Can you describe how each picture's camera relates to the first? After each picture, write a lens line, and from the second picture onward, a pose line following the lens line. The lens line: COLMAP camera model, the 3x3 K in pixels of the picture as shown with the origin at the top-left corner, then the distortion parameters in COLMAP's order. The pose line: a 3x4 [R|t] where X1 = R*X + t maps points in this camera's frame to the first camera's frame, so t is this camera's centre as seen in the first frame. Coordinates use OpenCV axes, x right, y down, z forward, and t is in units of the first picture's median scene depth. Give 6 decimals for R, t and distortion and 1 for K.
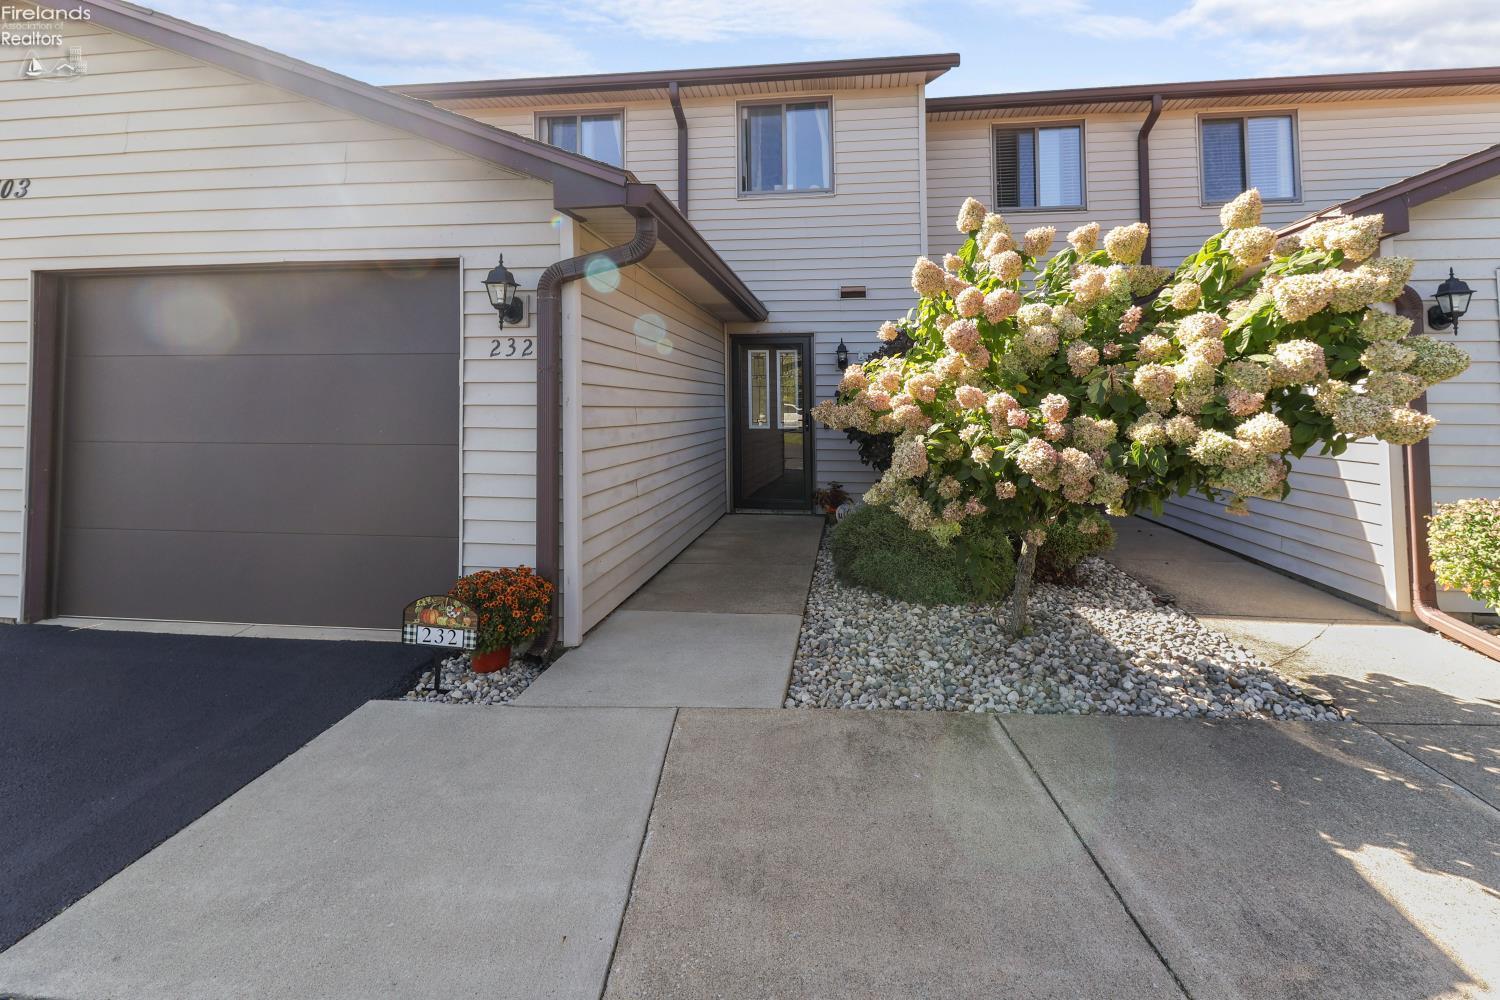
lens RADIAL K [[754.0, 0, 745.9], [0, 754.0, 389.9], [0, 0, 1]] dist [-0.005449, -0.001519]
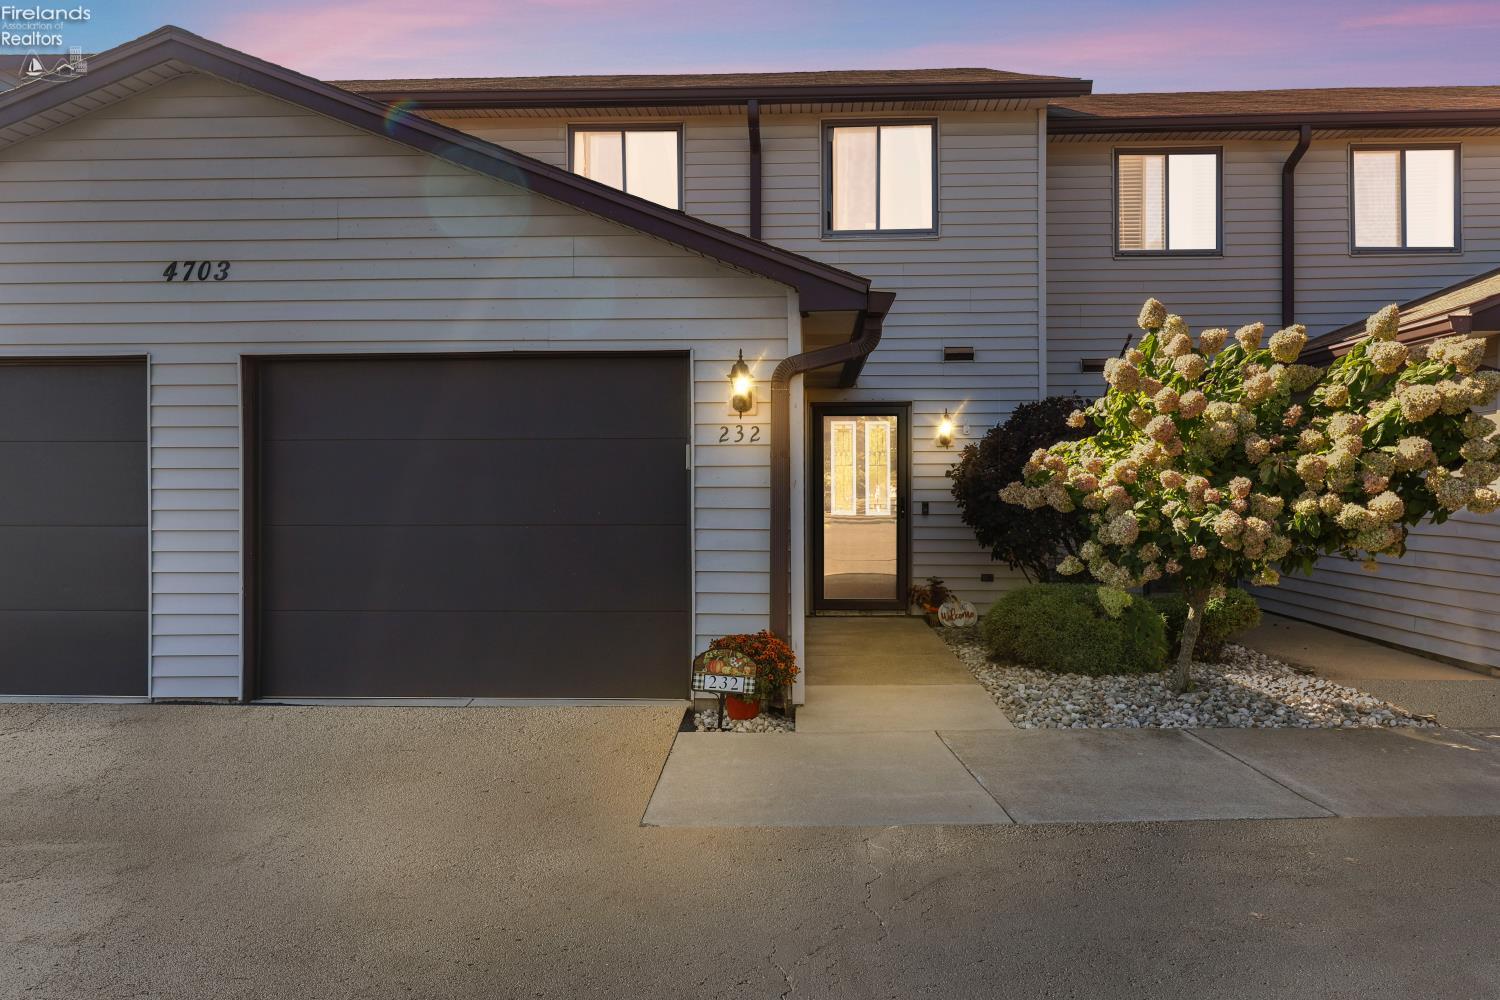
lens RADIAL K [[1217.1, 0, 736.1], [0, 1217.1, 555.9], [0, 0, 1]] dist [-0.031033, 0.004856]
pose [[0.996884, -0.006885, 0.078581, -0.468369], [0.000994, 0.997201, 0.074762, -0.012262], [-0.078876, -0.074451, 0.994100, -0.770699]]
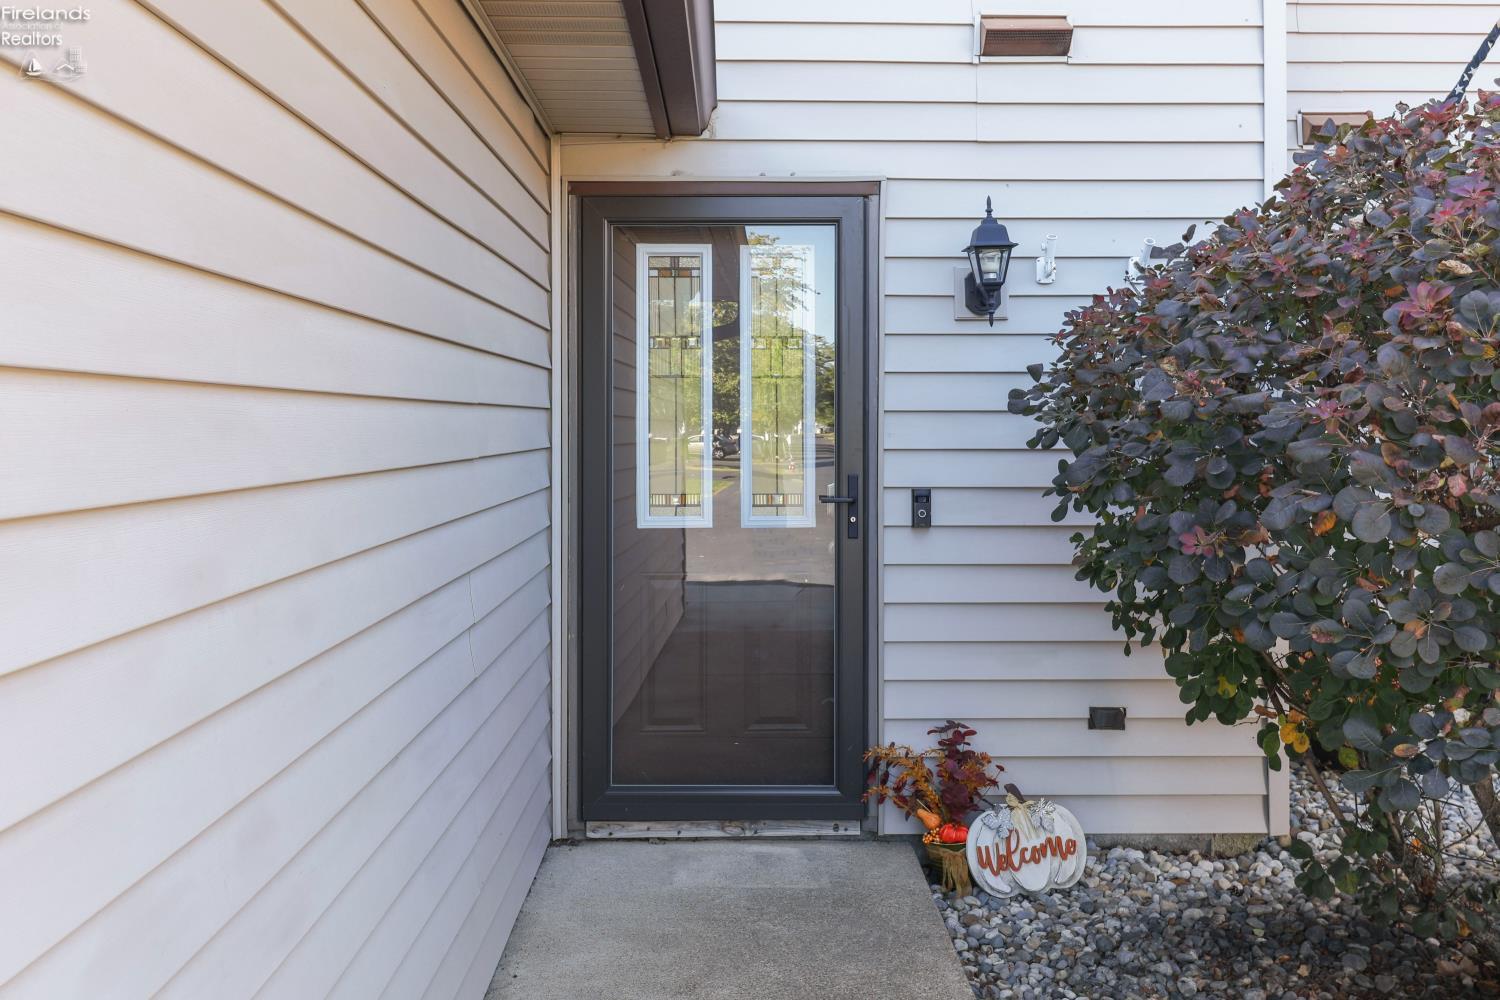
lens RADIAL K [[1284.1, 0, 730.3], [0, 1284.1, 409.2], [0, 0, 1]] dist [0.003121, 0.000151]
pose [[0.990547, 0.007037, 0.136990, -0.060550], [-0.008011, 0.999946, 0.006560, 0.010296], [-0.136937, -0.007596, 0.990551, 1.182840]]
